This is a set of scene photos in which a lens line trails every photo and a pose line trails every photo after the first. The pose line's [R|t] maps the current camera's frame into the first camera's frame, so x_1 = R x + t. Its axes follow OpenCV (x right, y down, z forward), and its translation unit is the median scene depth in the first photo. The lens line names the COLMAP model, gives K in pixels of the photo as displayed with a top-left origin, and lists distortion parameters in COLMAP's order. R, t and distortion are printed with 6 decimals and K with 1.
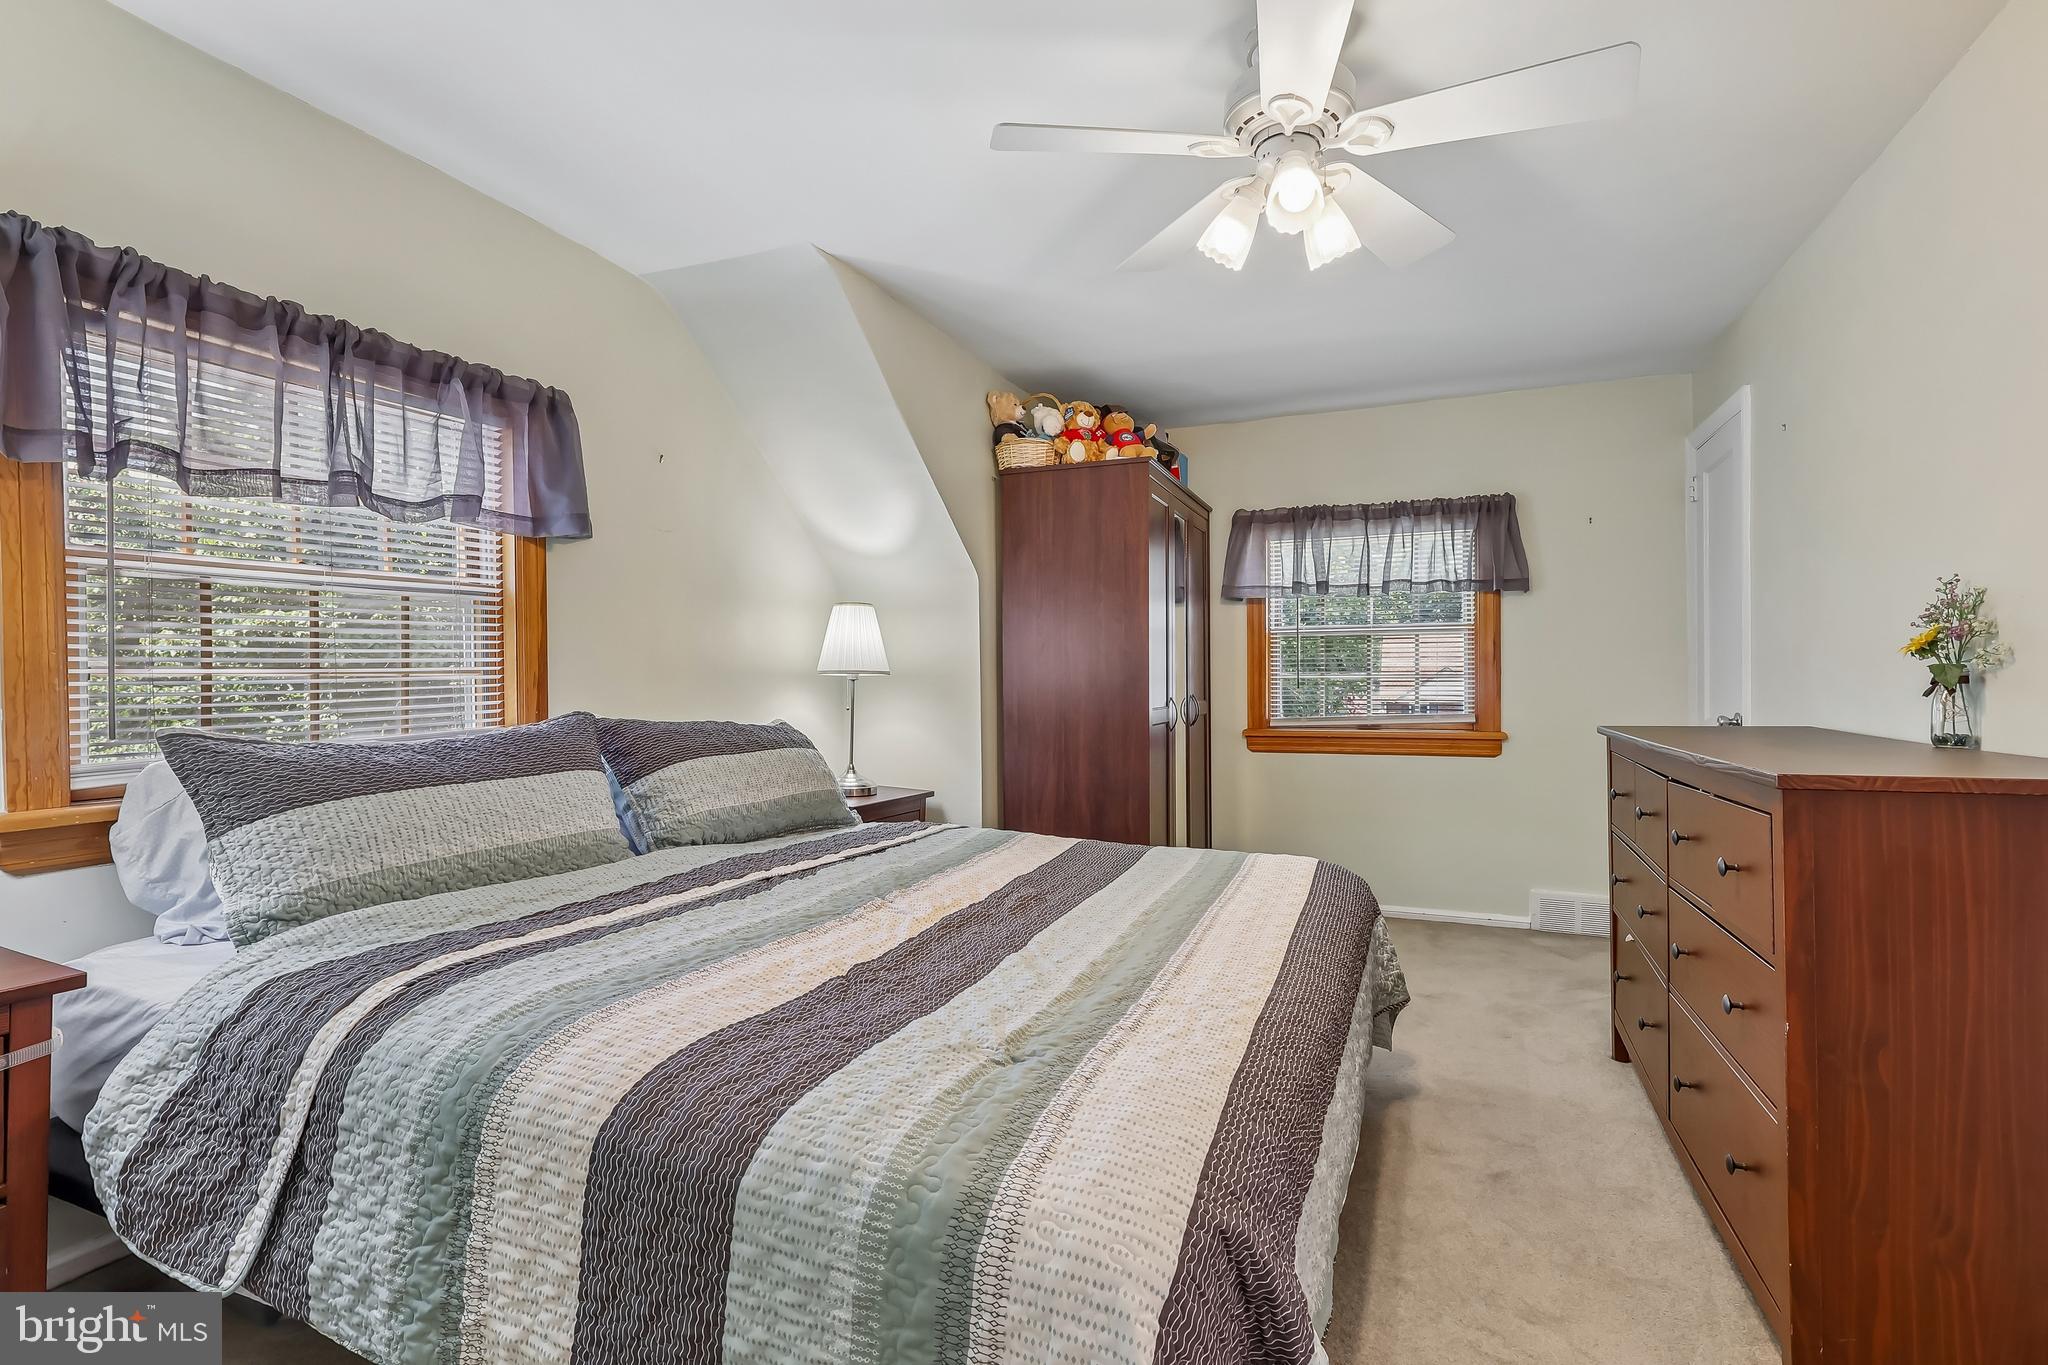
lens RADIAL K [[960.0, 0, 1024.0], [0, 960.0, 682.5], [0, 0, 1]] dist [0.004316, 0.000836]
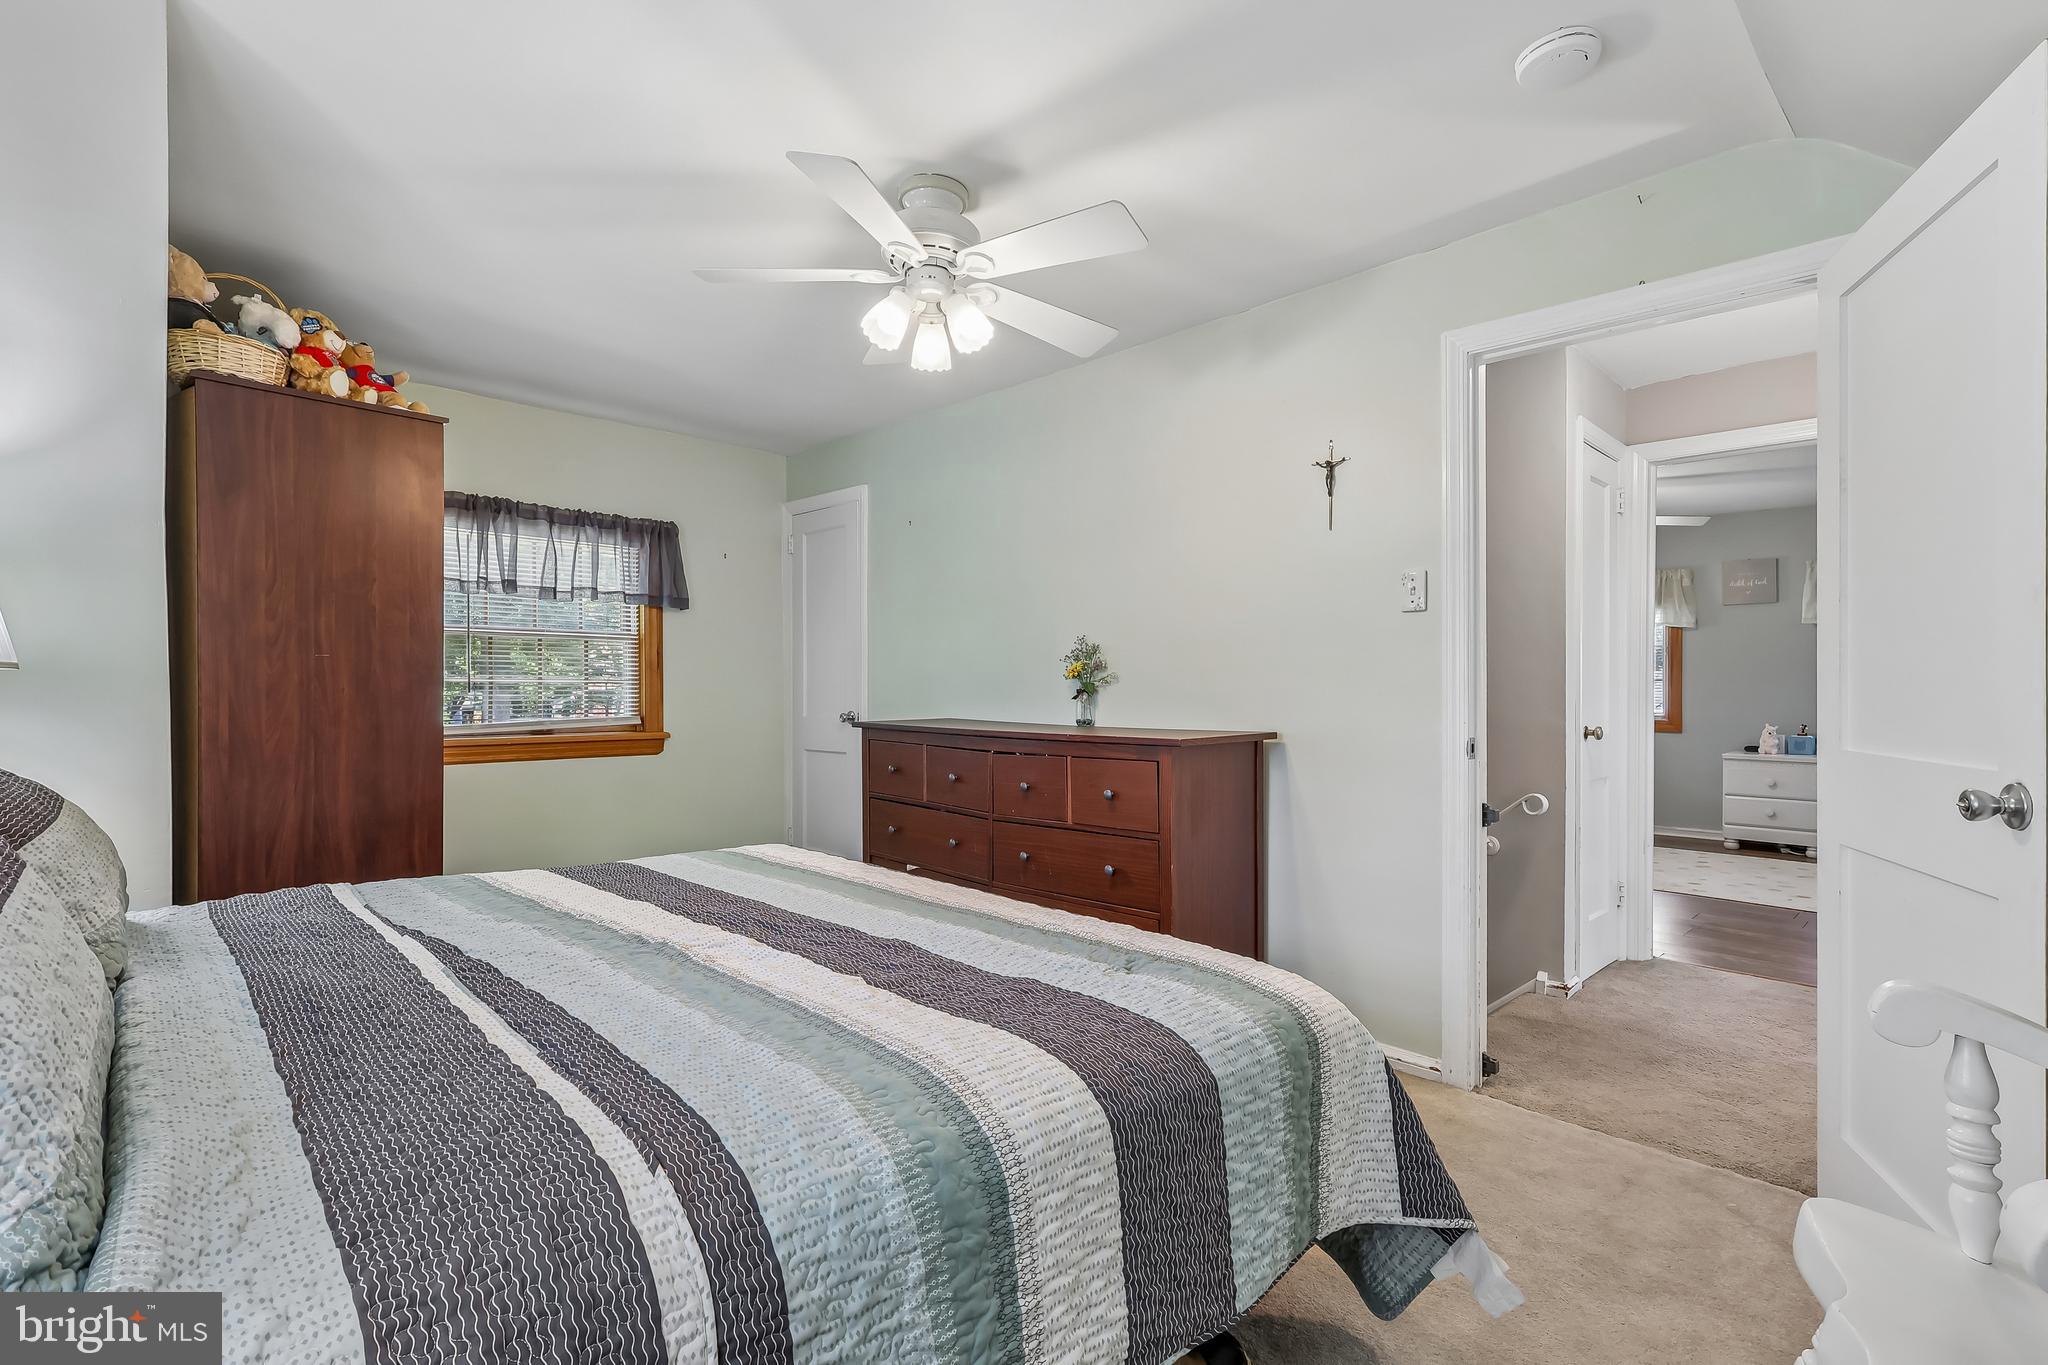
lens RADIAL K [[960.0, 0, 1024.0], [0, 960.0, 682.5], [0, 0, 1]] dist [0.004316, 0.000836]
pose [[0.373931, 0.011096, 0.927390, -0.702911], [-0.009437, 0.999922, -0.008158, -0.001857], [-0.927409, -0.005701, 0.374006, 0.327422]]
